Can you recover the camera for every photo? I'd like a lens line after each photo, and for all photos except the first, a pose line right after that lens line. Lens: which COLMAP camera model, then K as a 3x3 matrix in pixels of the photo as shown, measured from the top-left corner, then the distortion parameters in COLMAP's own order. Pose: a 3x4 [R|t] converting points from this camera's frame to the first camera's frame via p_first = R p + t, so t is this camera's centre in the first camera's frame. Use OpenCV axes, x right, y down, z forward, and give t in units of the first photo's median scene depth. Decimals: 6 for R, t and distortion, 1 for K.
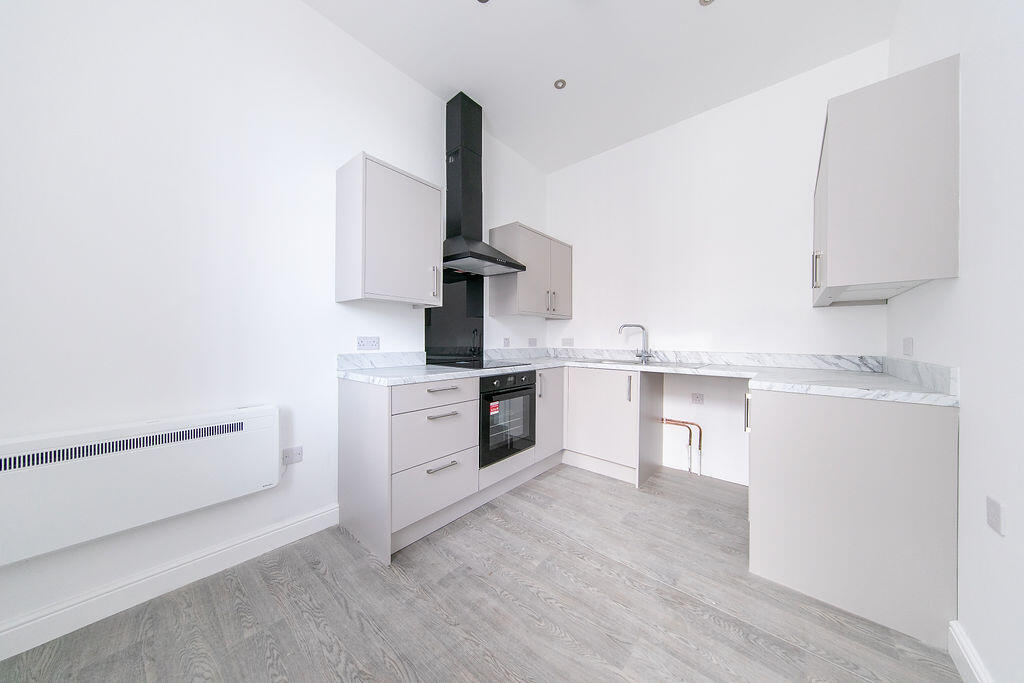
lens RADIAL K [[321.6, 0, 513.2], [0, 321.6, 340.0], [0, 0, 1]] dist [0.014802, -0.000079]
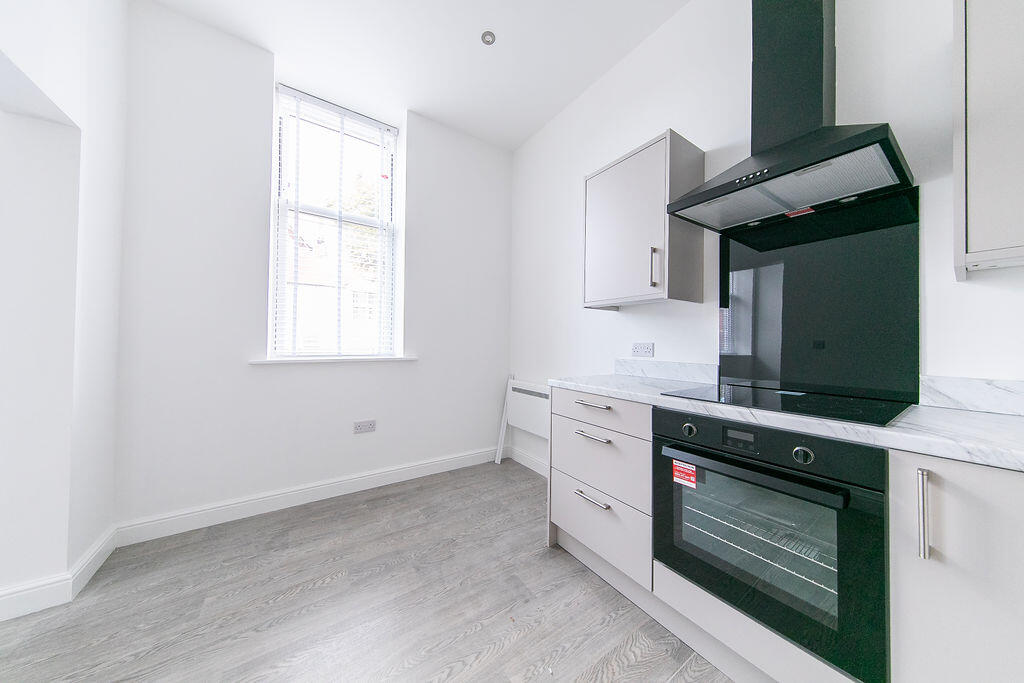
lens RADIAL K [[321.6, 0, 513.2], [0, 321.6, 340.0], [0, 0, 1]] dist [0.014802, -0.000079]
pose [[-0.258974, -0.016462, -0.965744, 0.625627], [-0.016188, 0.999788, -0.012702, -0.000821], [0.965749, 0.012344, -0.259186, 0.991463]]
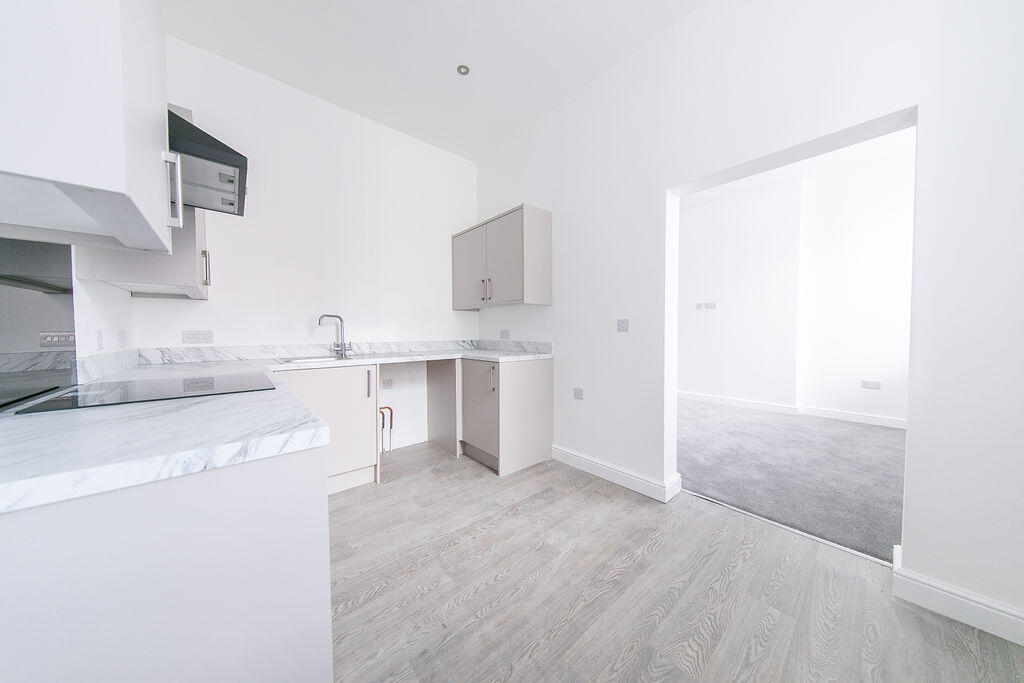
lens RADIAL K [[321.6, 0, 513.2], [0, 321.6, 340.0], [0, 0, 1]] dist [0.014802, -0.000079]
pose [[0.150667, -0.031828, 0.988072, -0.663720], [0.005807, 0.999493, 0.031310, -0.005938], [-0.988568, 0.001020, 0.150775, 0.580899]]
